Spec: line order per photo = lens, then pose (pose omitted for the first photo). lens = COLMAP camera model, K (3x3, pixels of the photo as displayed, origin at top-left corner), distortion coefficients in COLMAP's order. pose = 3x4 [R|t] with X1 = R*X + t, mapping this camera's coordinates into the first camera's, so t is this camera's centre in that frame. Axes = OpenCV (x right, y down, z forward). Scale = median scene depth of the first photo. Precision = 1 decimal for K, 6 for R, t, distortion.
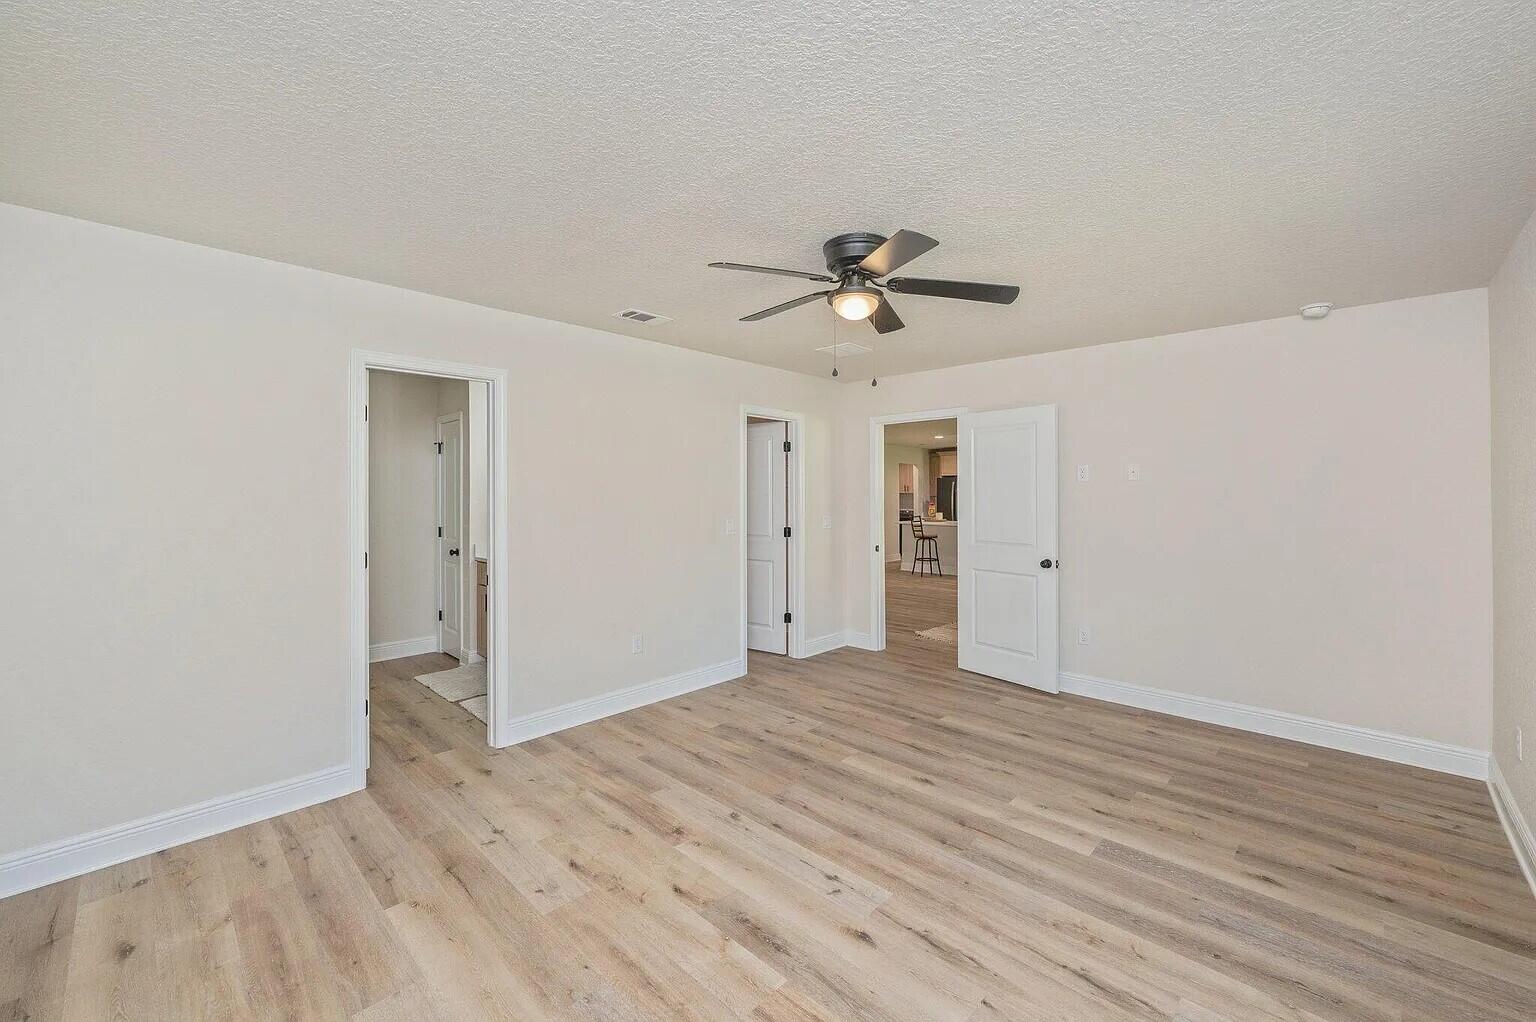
lens RADIAL K [[627.4, 0, 796.1], [0, 627.4, 492.8], [0, 0, 1]] dist [0.001754, 0.000138]
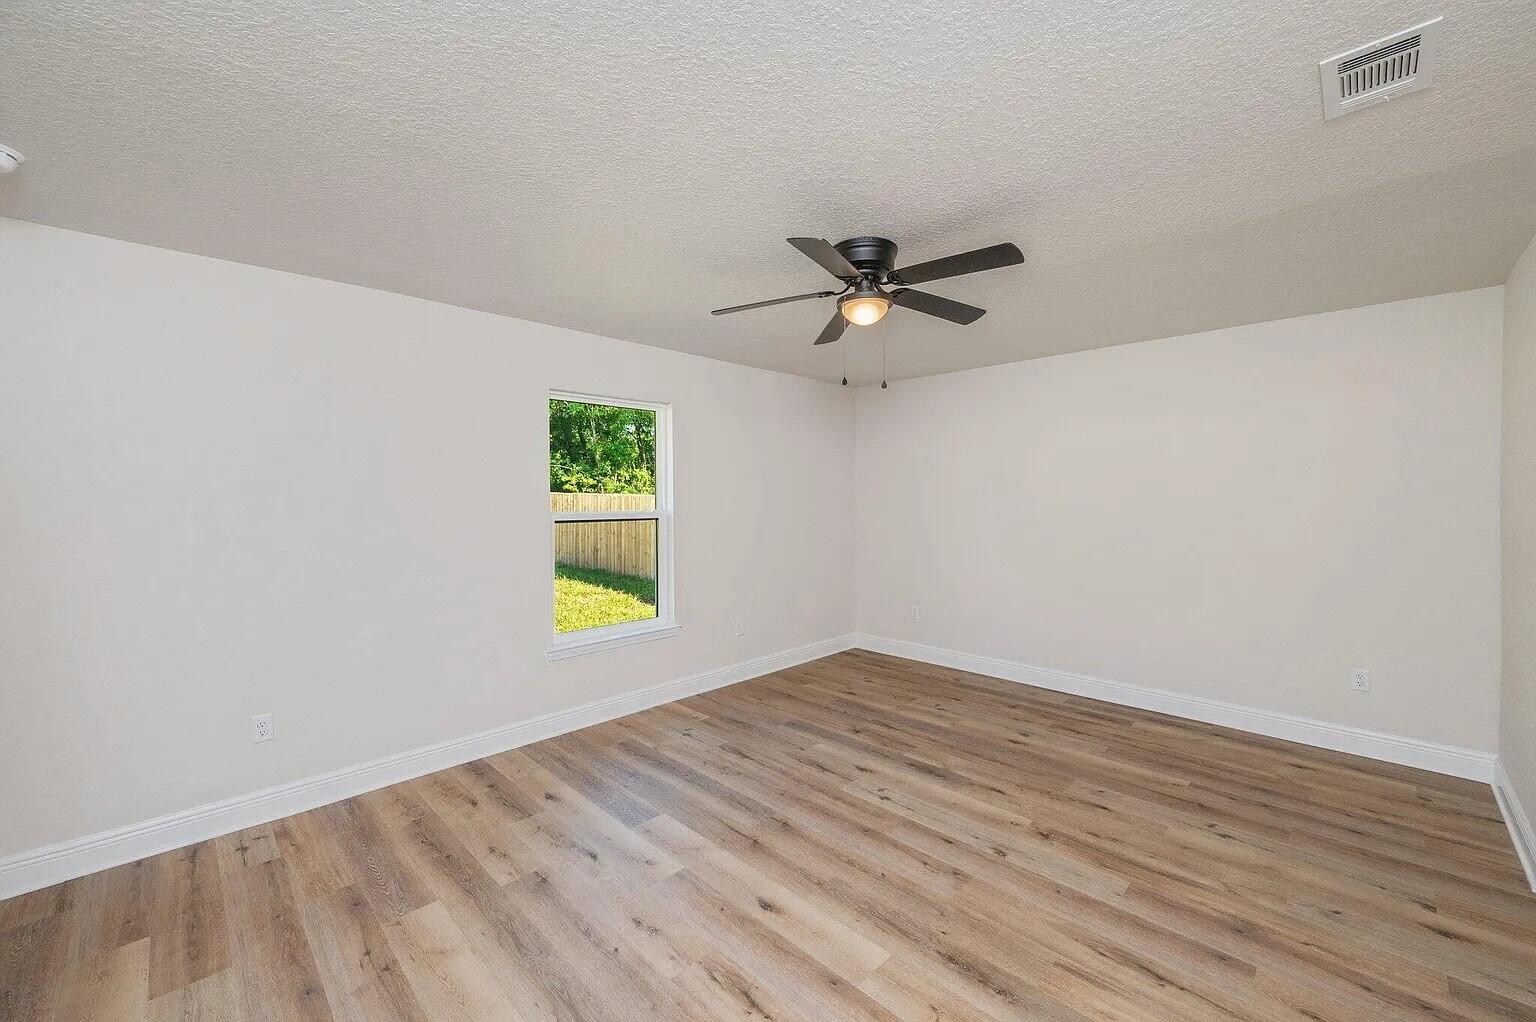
lens RADIAL K [[627.4, 0, 796.1], [0, 627.4, 492.8], [0, 0, 1]] dist [0.001754, 0.000138]
pose [[-0.999744, 0.005338, 0.021975, 0.185754], [0.005229, 0.999974, -0.005007, -0.004441], [-0.022001, -0.004891, -0.999746, 2.041641]]
